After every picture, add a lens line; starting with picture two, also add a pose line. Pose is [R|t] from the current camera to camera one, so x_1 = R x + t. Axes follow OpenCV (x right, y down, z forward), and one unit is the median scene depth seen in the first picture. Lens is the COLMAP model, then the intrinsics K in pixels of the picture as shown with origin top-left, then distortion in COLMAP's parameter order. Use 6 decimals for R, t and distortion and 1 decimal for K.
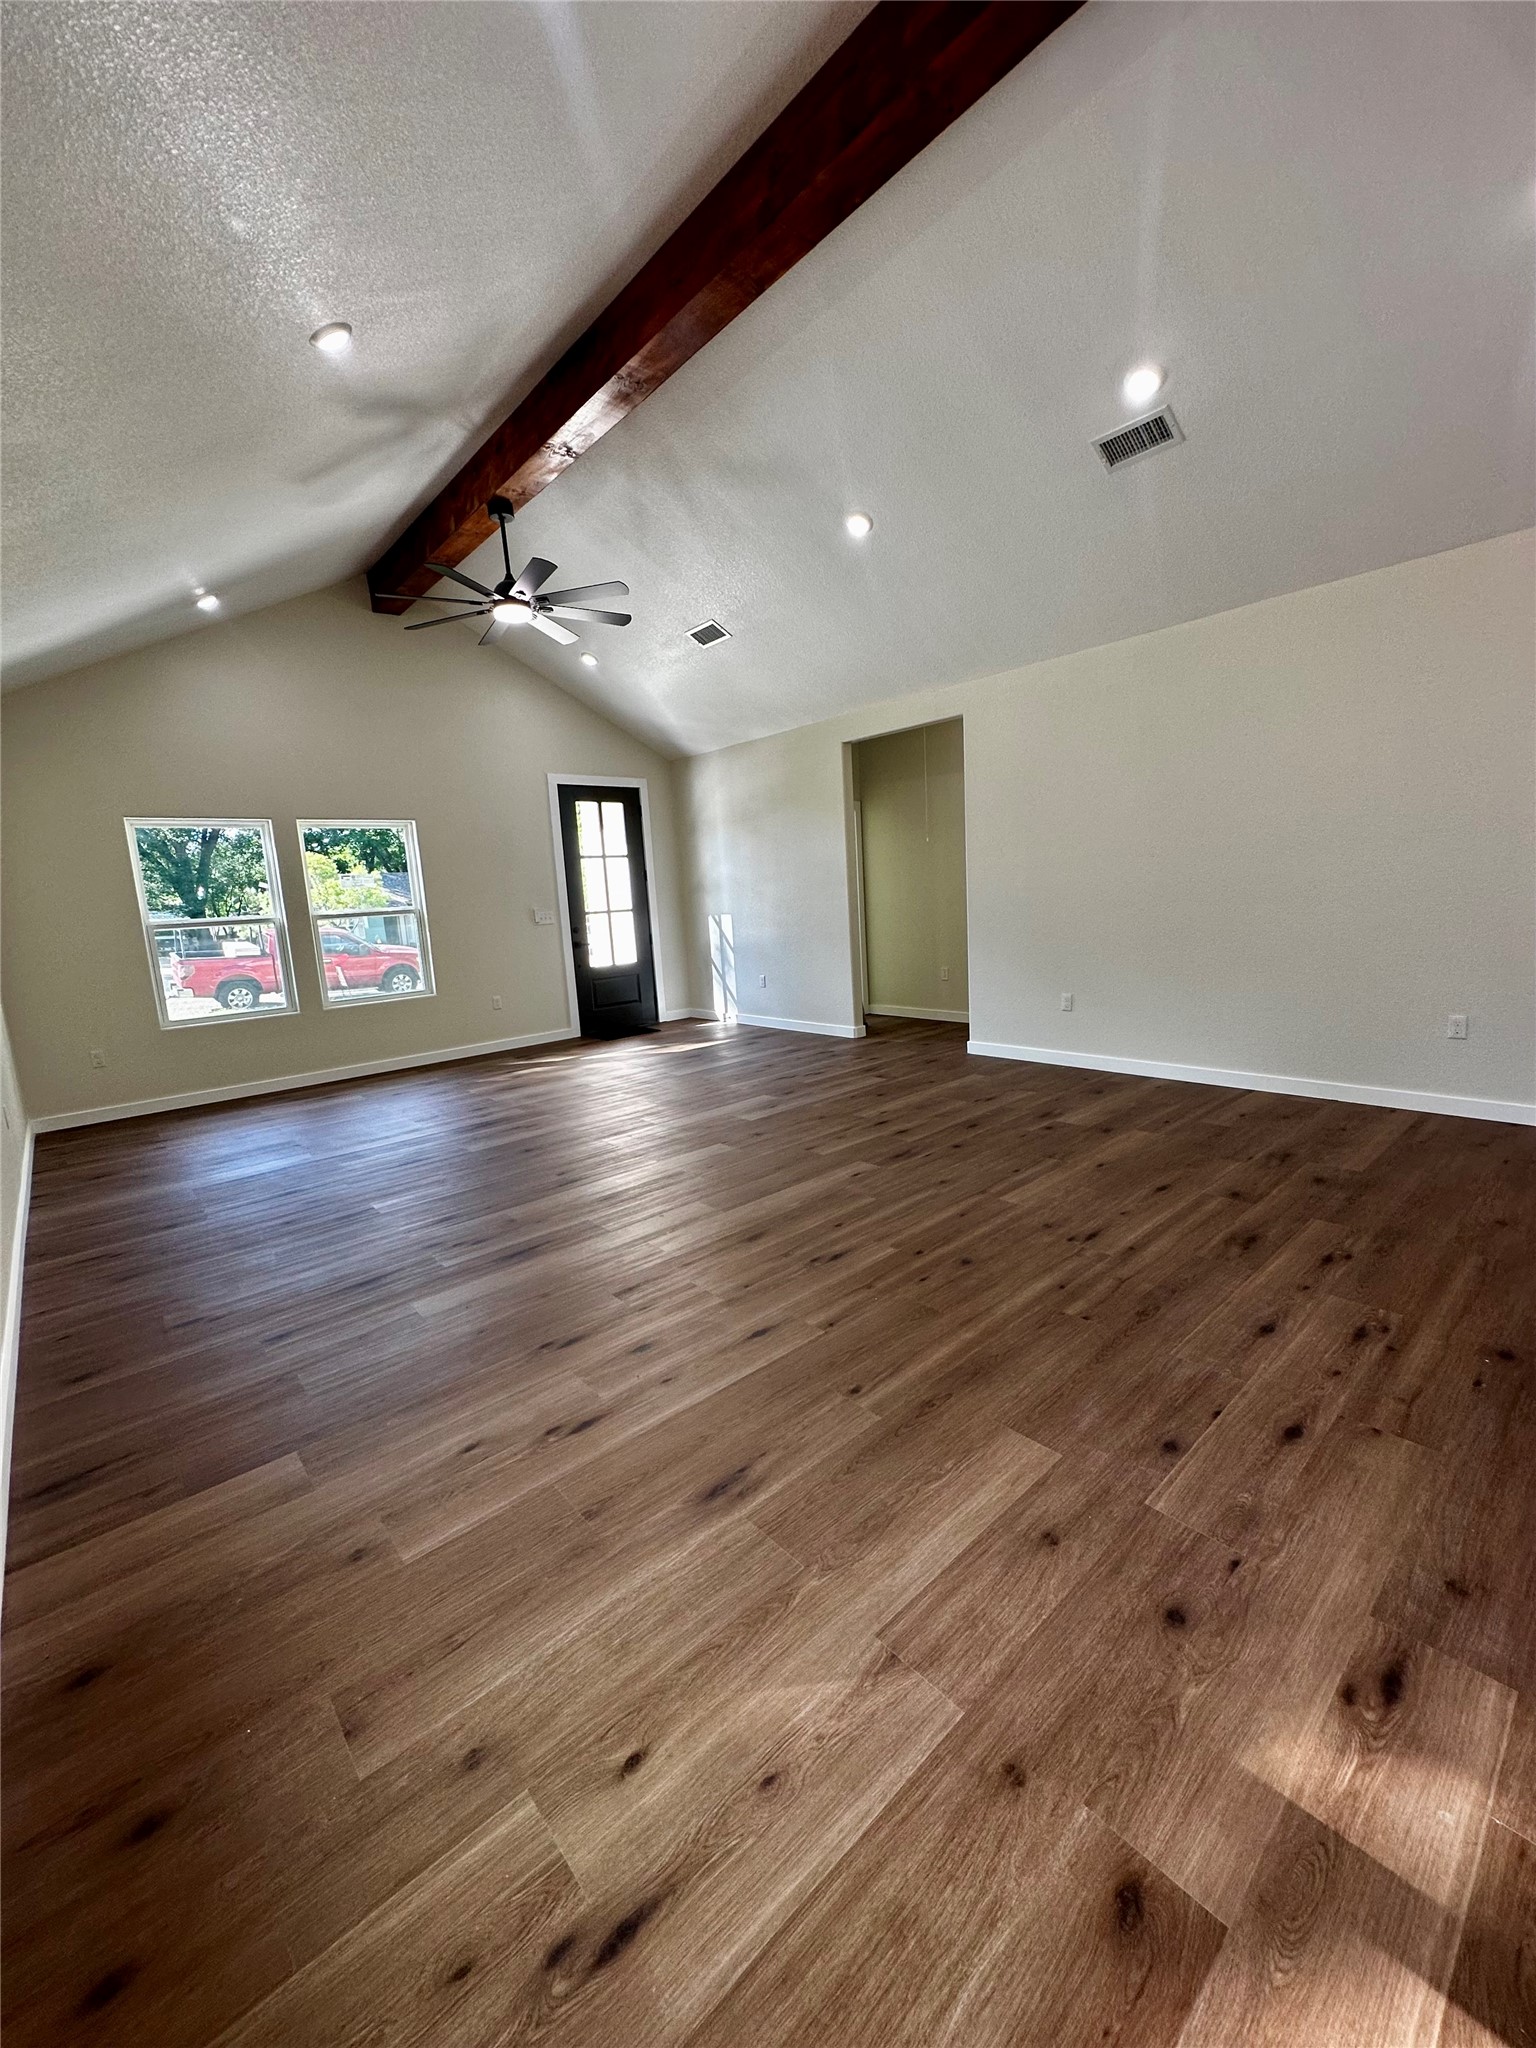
lens RADIAL K [[818.6, 0, 767.8], [0, 818.6, 1023.6], [0, 0, 1]] dist [-0.001401, 0.000663]
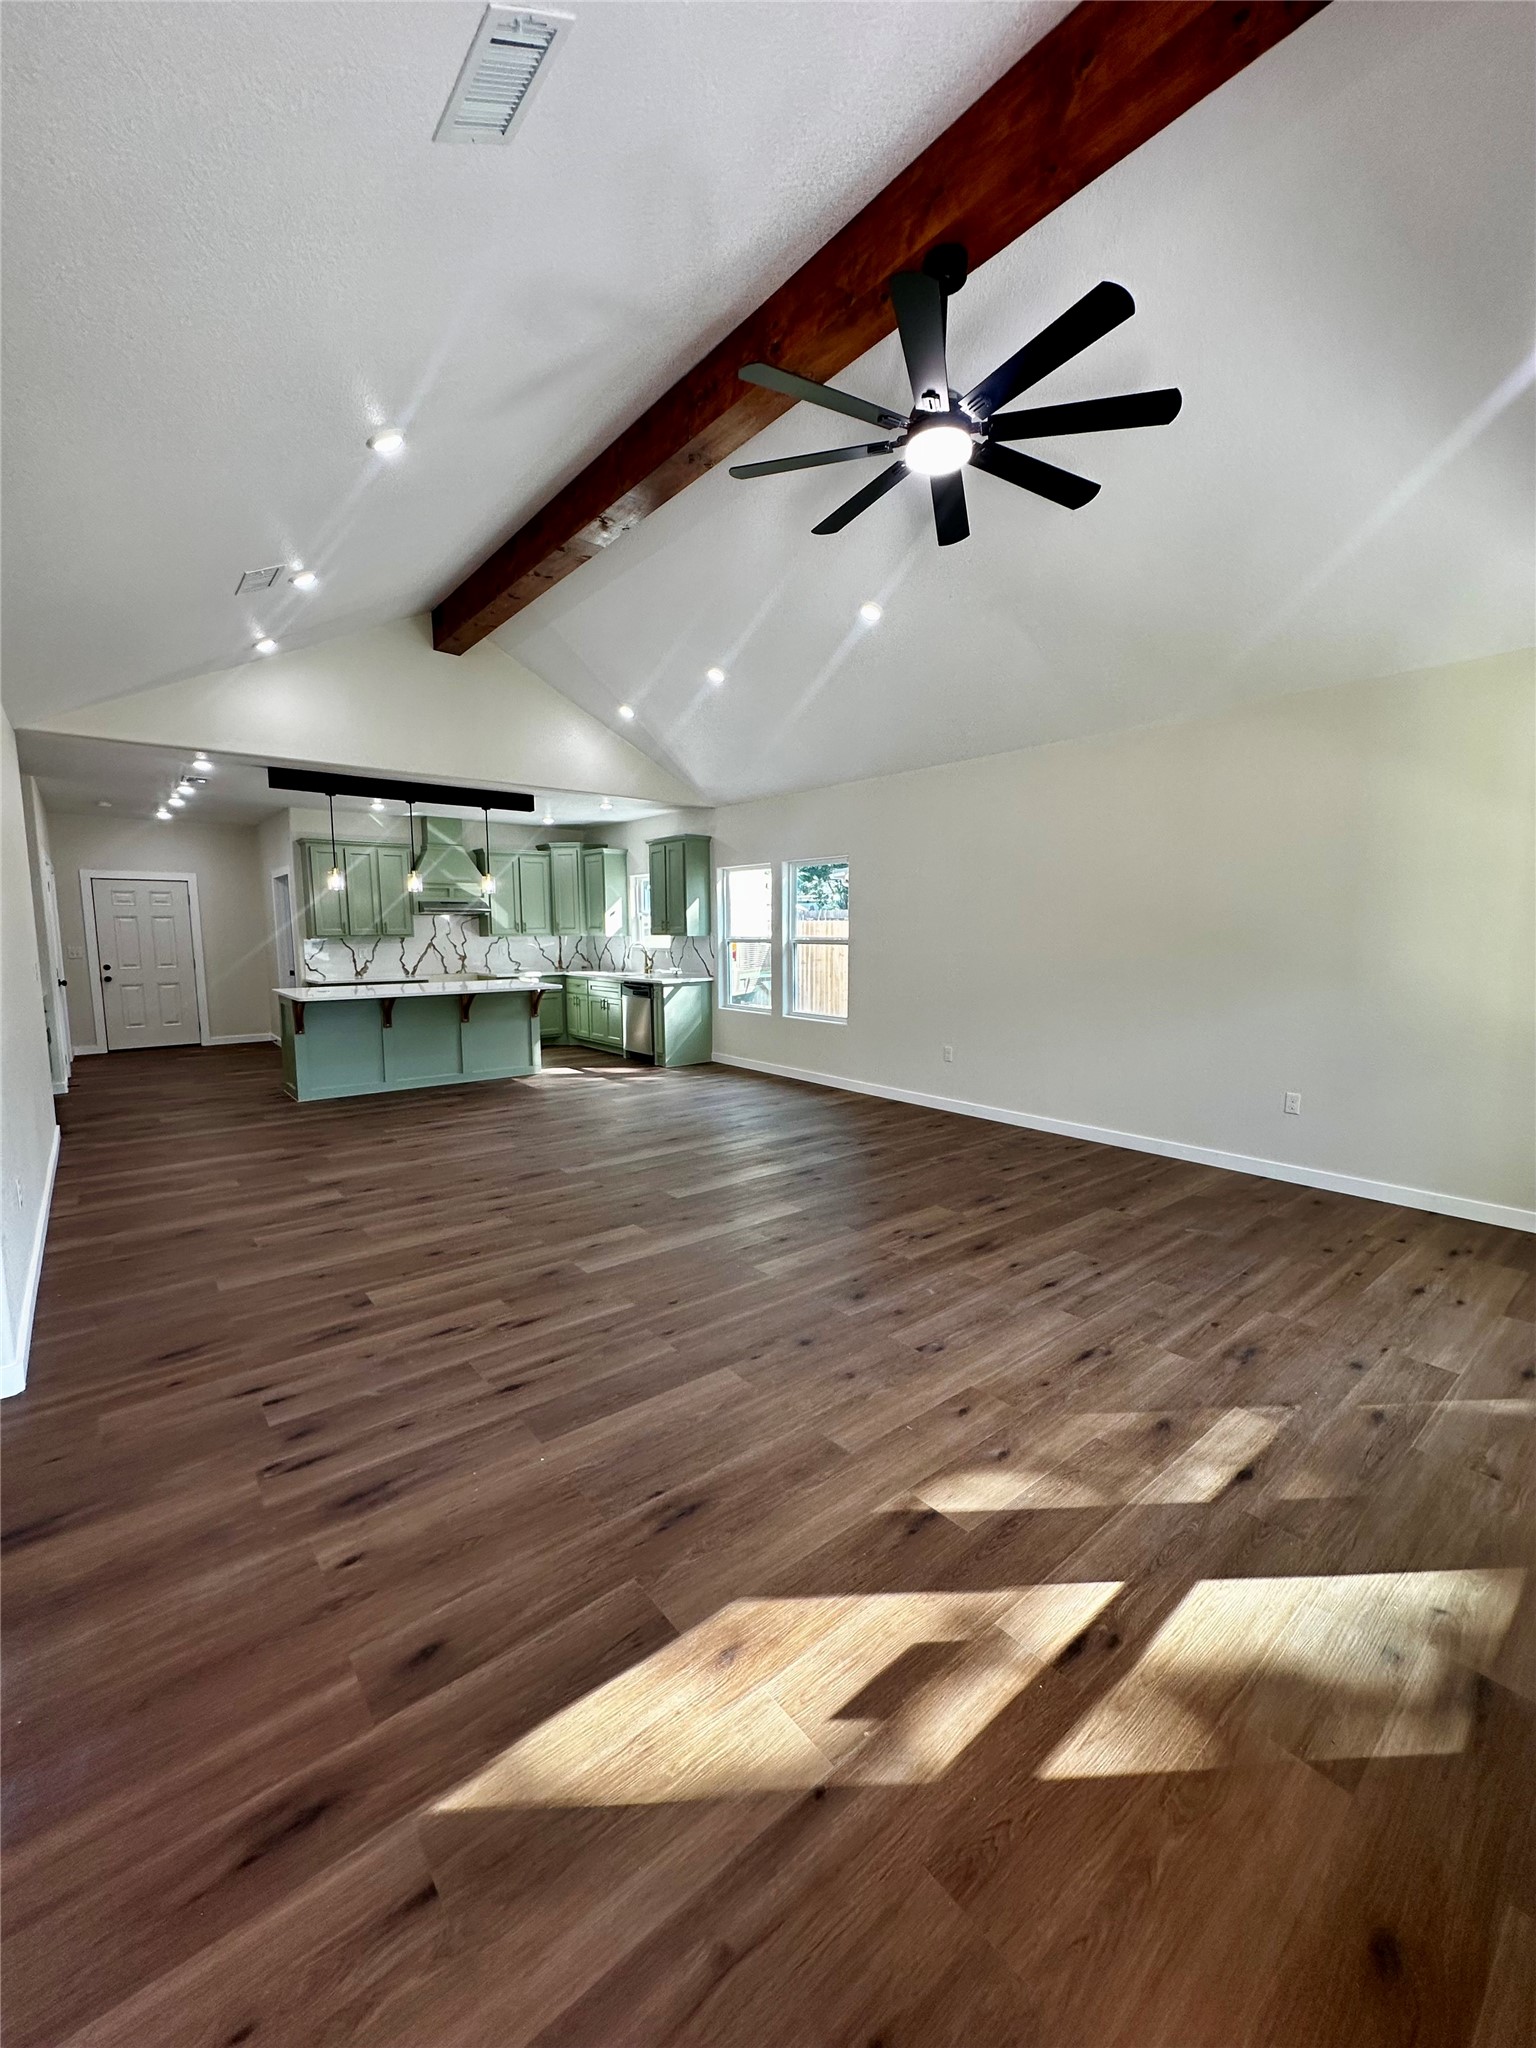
lens RADIAL K [[818.6, 0, 775.1], [0, 818.6, 1023.6], [0, 0, 1]] dist [-0.001401, 0.000663]
pose [[-0.997902, 0.055168, 0.033884, -0.224766], [0.062374, 0.959487, 0.274763, -0.329948], [-0.017353, 0.276300, -0.960915, 1.905843]]
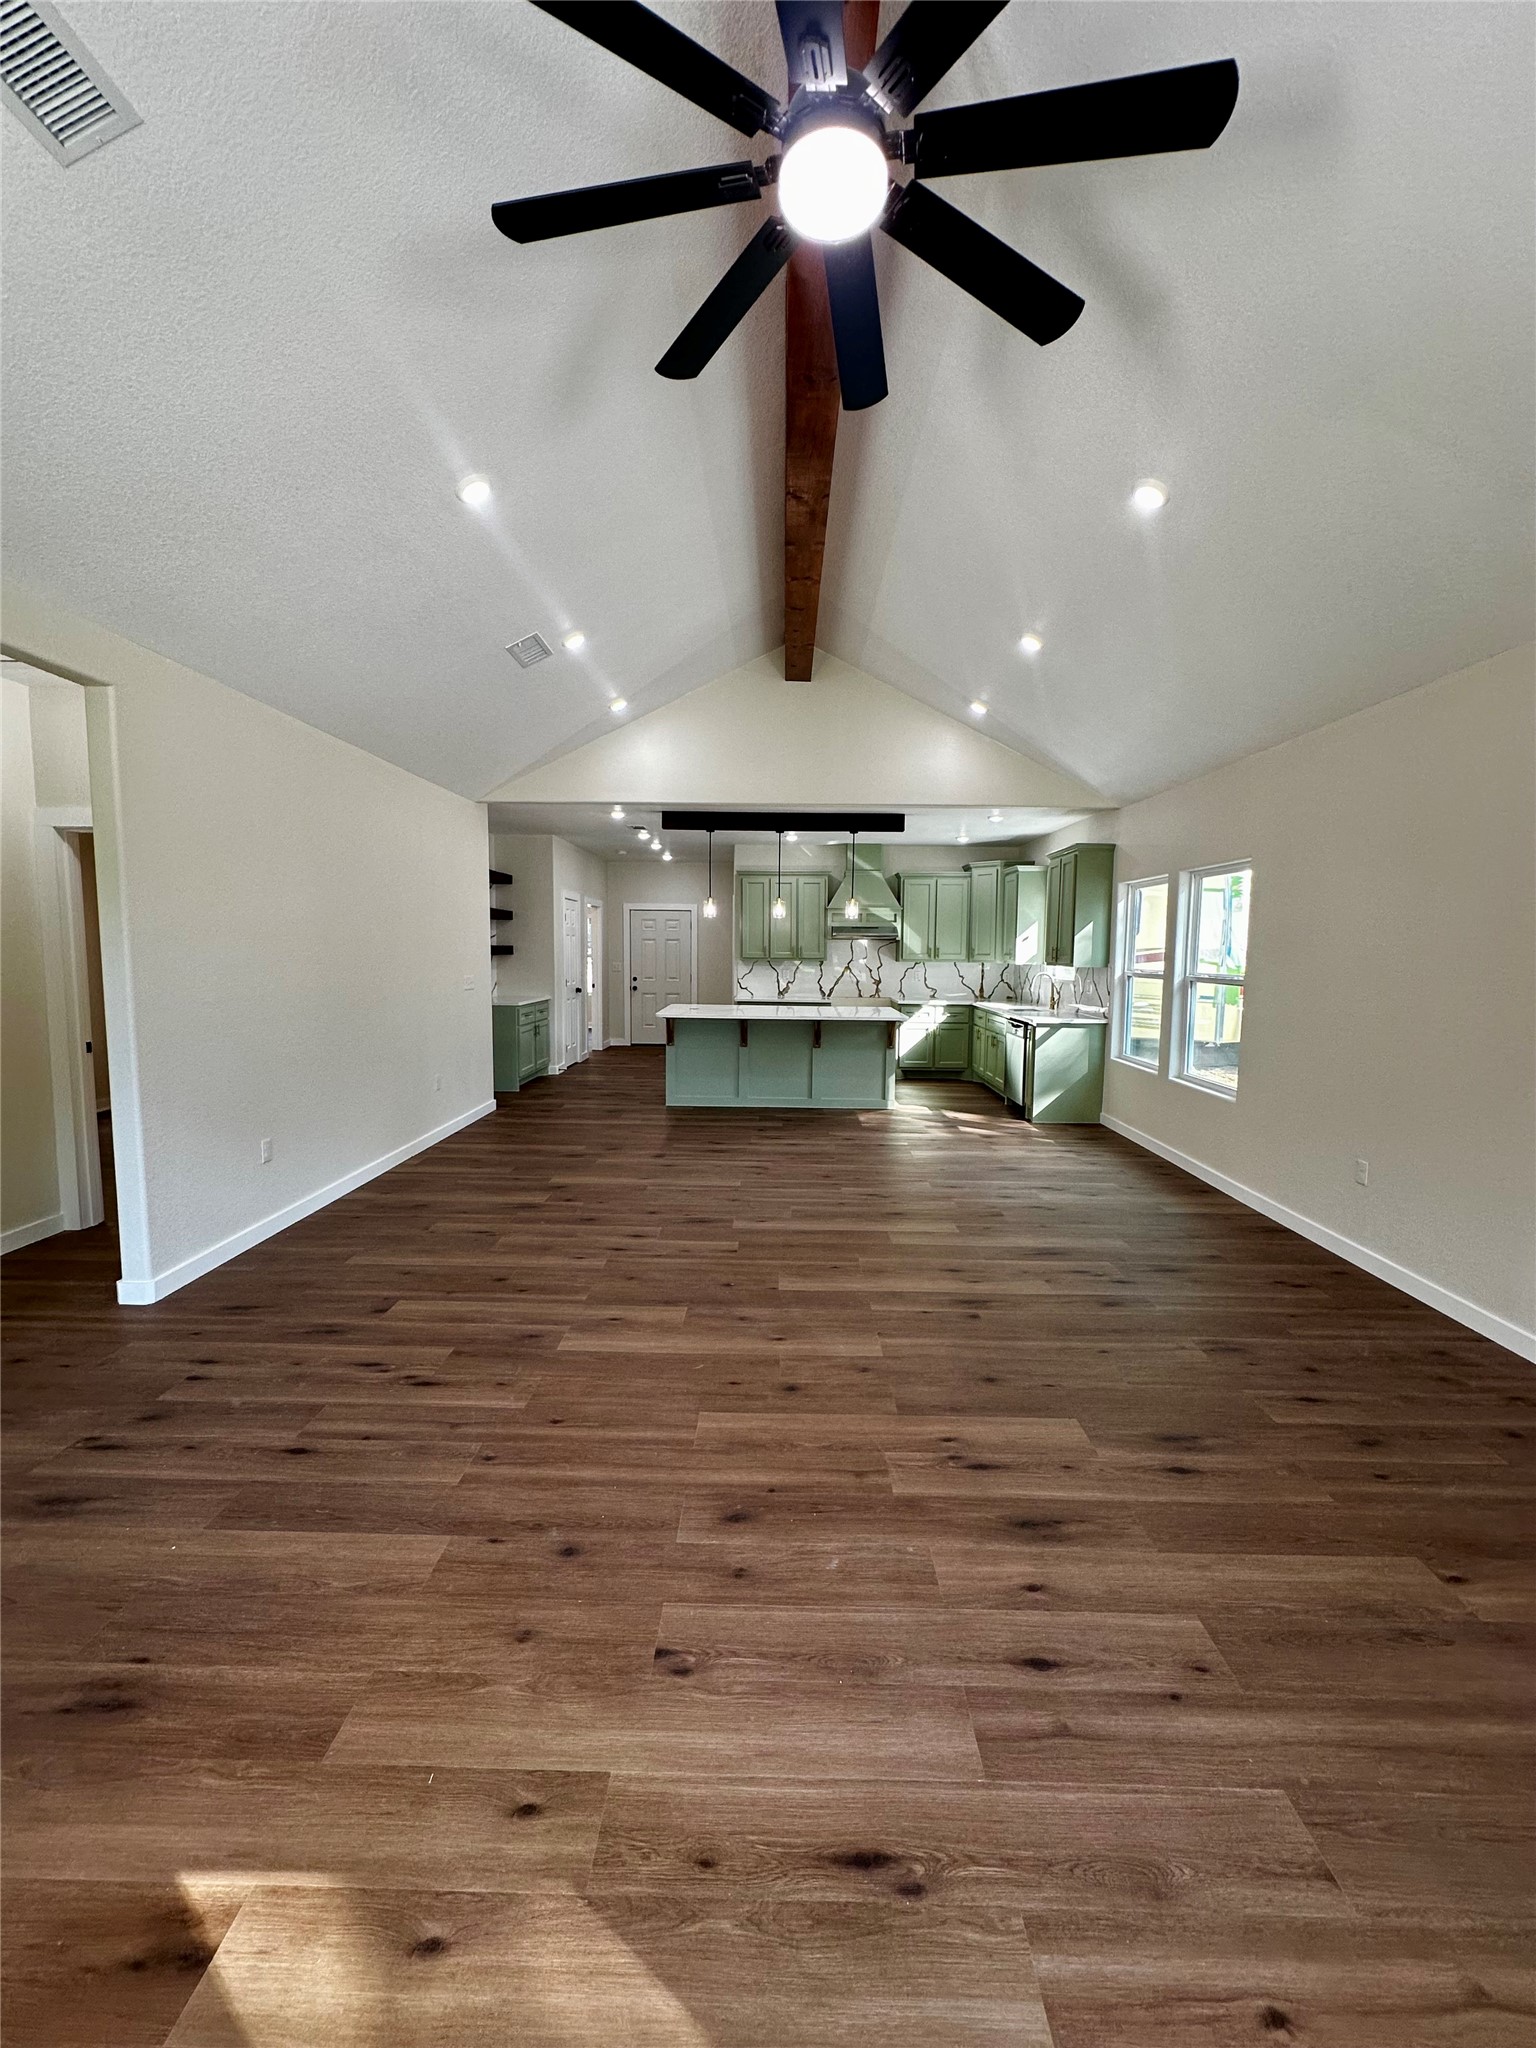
lens RADIAL K [[818.6, 0, 770.0], [0, 818.6, 1026.0], [0, 0, 1]] dist [-0.001401, 0.000663]
pose [[-0.741239, -0.015957, 0.671051, -0.603285], [0.140208, 0.973984, 0.178034, -0.262822], [-0.656435, 0.226053, -0.719718, 1.541044]]
